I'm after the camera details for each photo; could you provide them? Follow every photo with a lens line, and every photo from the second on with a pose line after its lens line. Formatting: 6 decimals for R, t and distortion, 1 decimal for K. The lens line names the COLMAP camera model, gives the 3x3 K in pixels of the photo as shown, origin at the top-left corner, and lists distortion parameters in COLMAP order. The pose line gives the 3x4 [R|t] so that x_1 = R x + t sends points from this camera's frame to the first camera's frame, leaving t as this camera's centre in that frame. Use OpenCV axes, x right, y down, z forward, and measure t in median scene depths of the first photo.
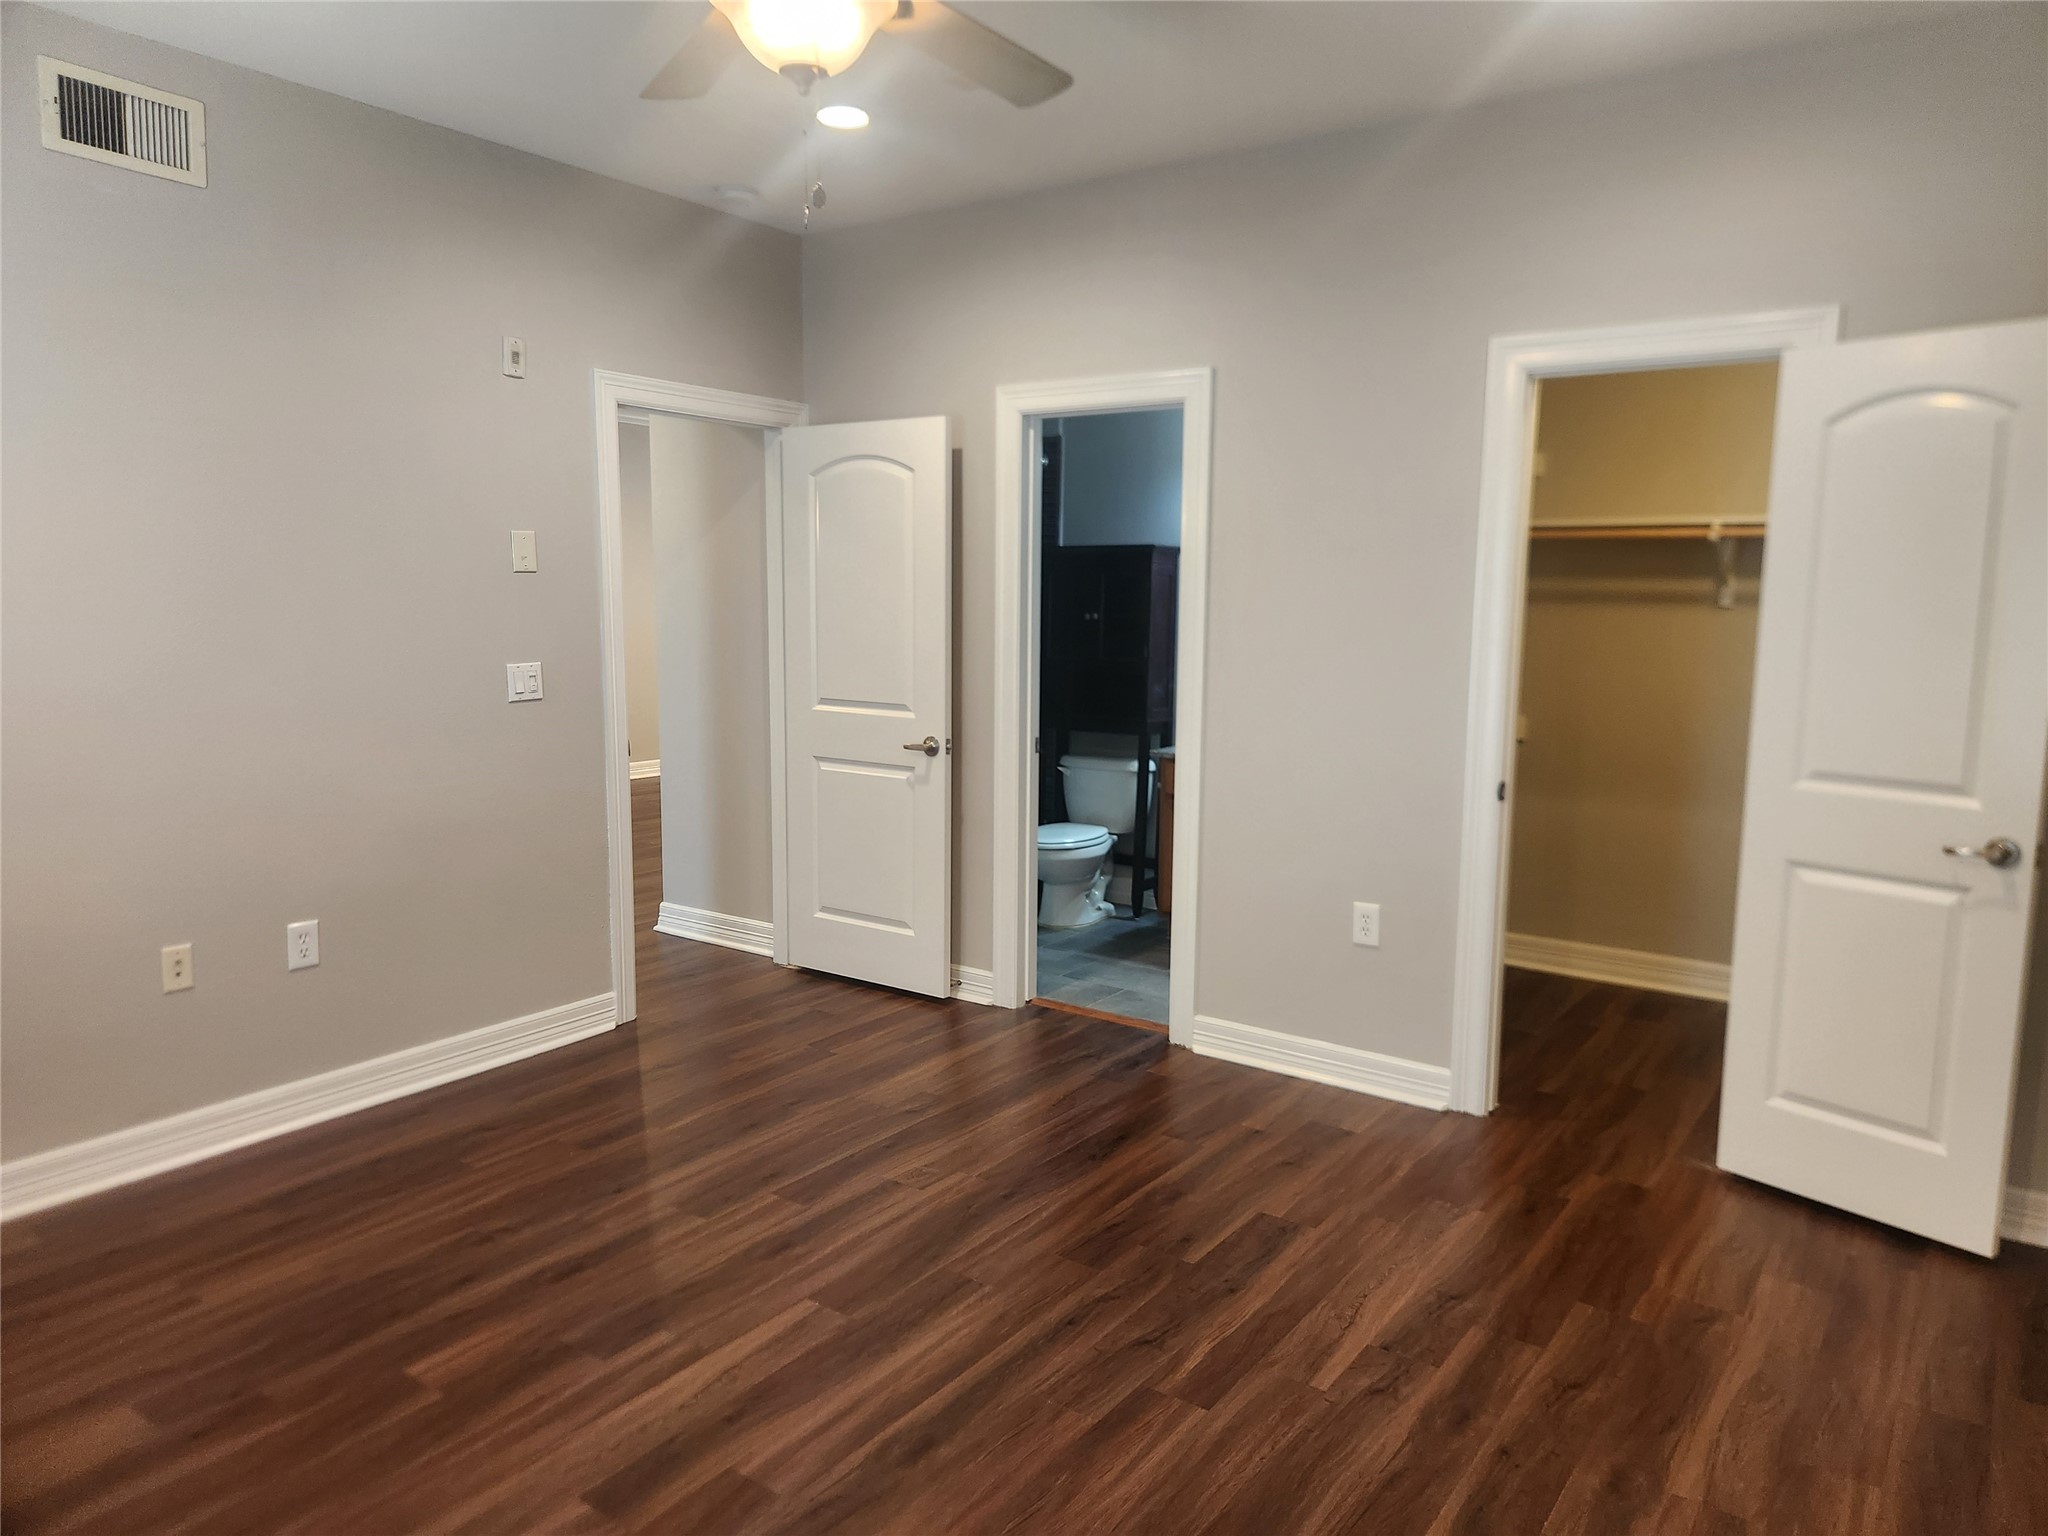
lens RADIAL K [[1365.7, 0, 1011.7], [0, 1365.7, 769.6], [0, 0, 1]] dist [0.088295, -0.071148]
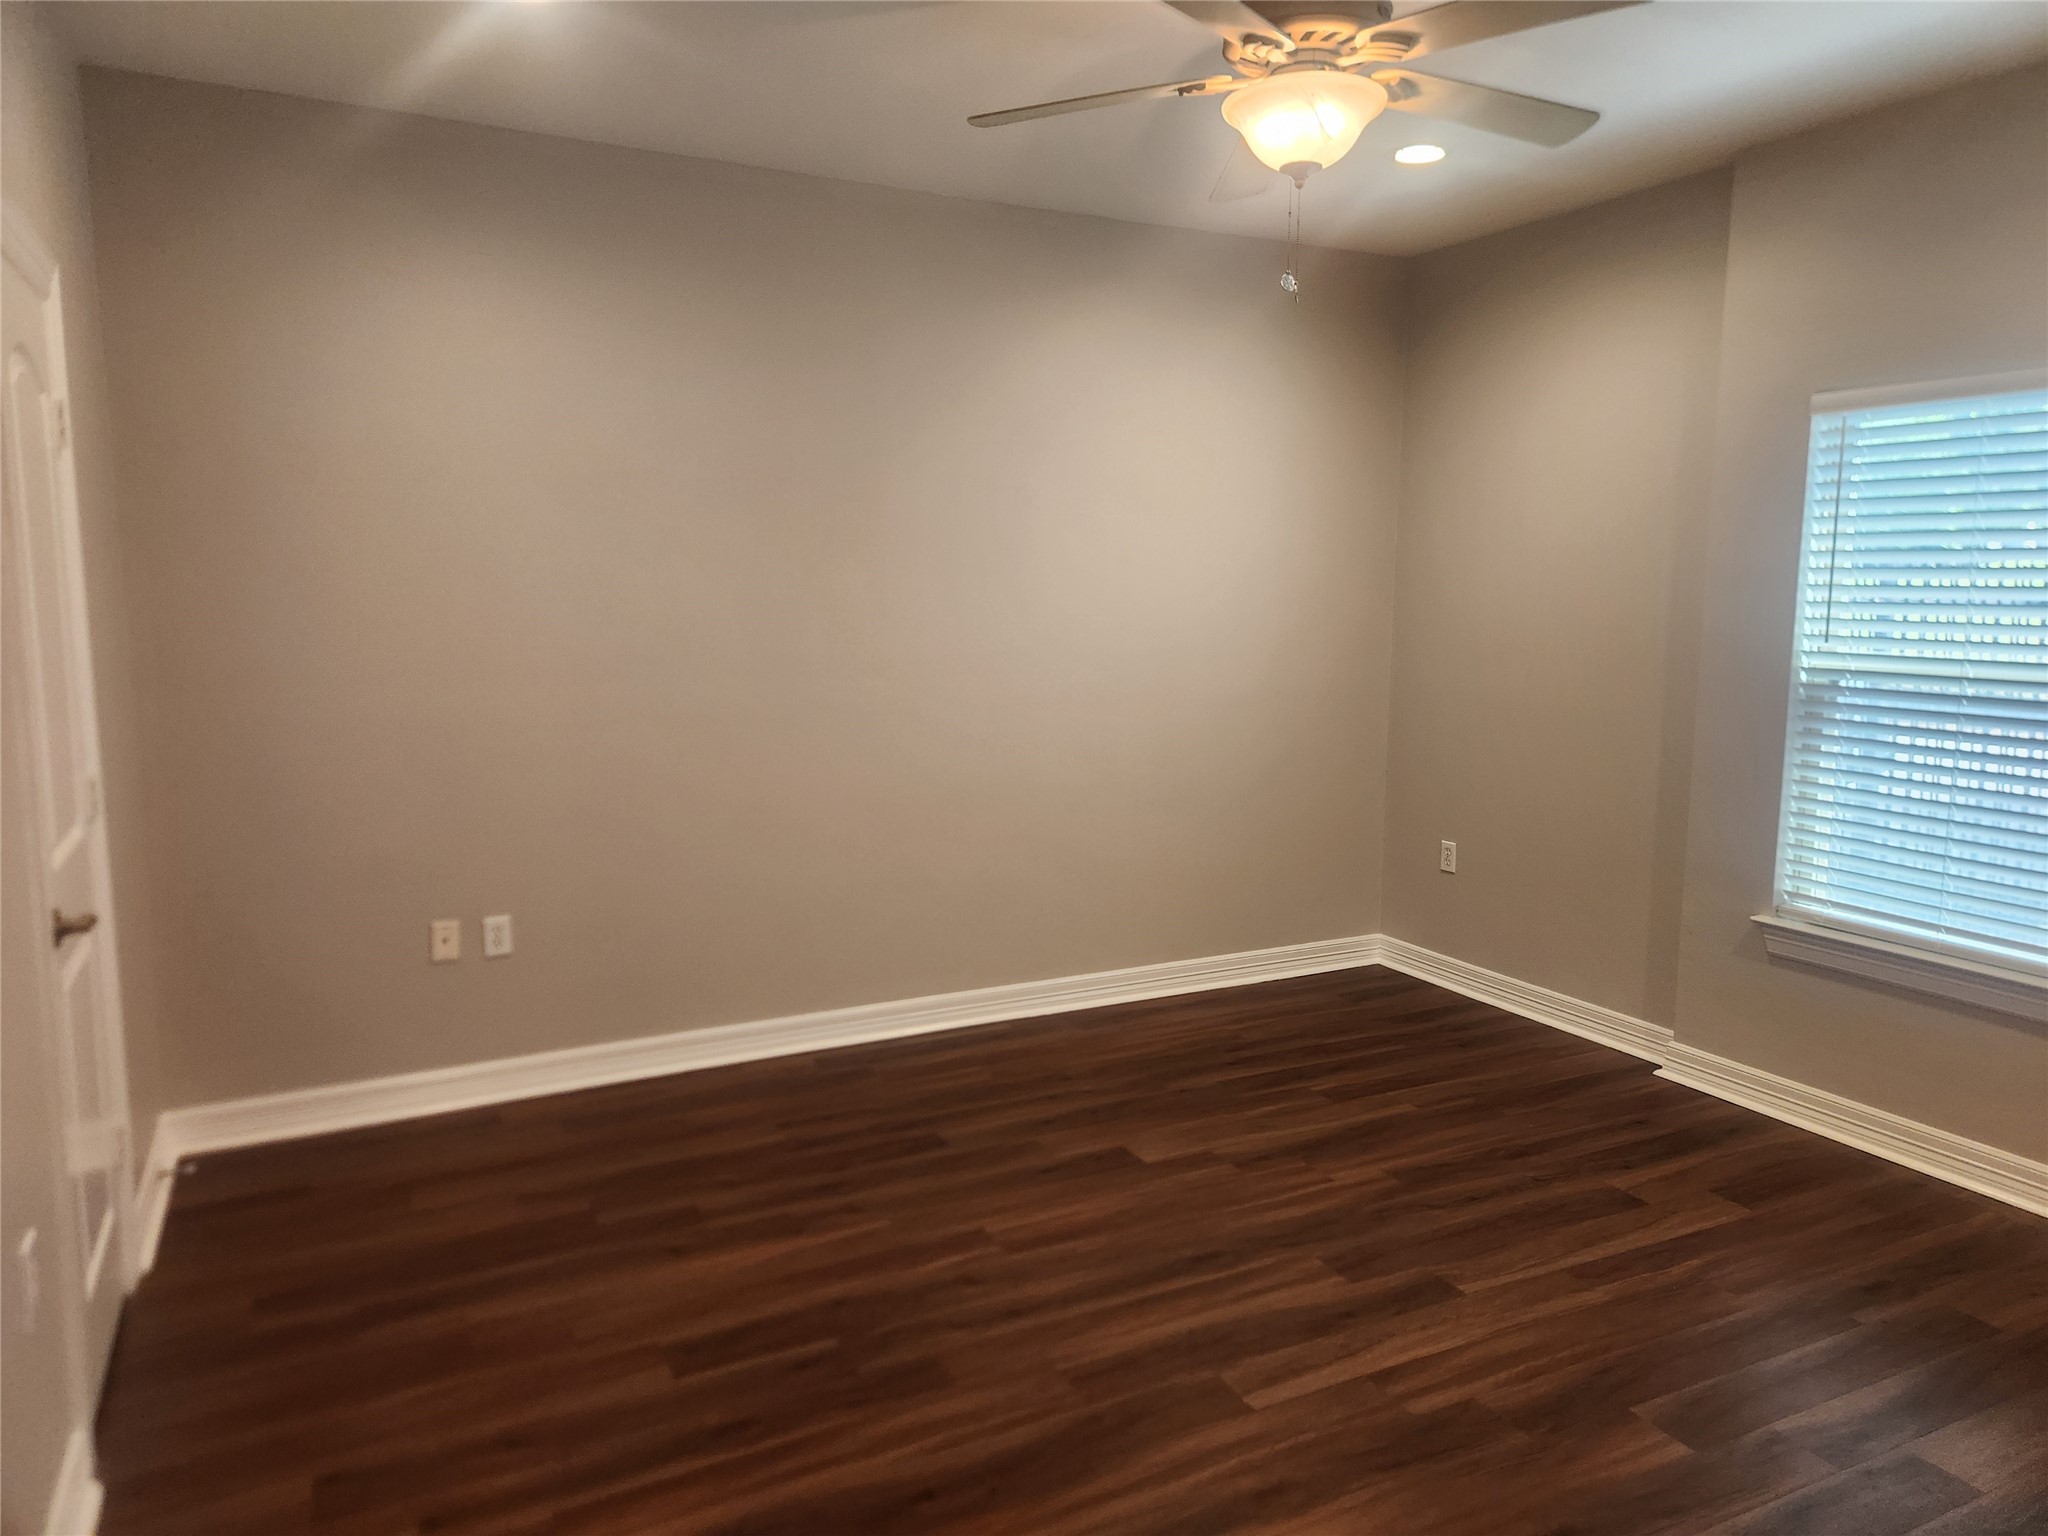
lens RADIAL K [[1365.7, 0, 1011.7], [0, 1365.7, 769.6], [0, 0, 1]] dist [0.088295, -0.071148]
pose [[-0.888078, -0.073529, 0.453774, -0.398637], [0.048897, 0.966415, 0.252293, -0.257265], [-0.457085, 0.246244, -0.854656, 1.798918]]
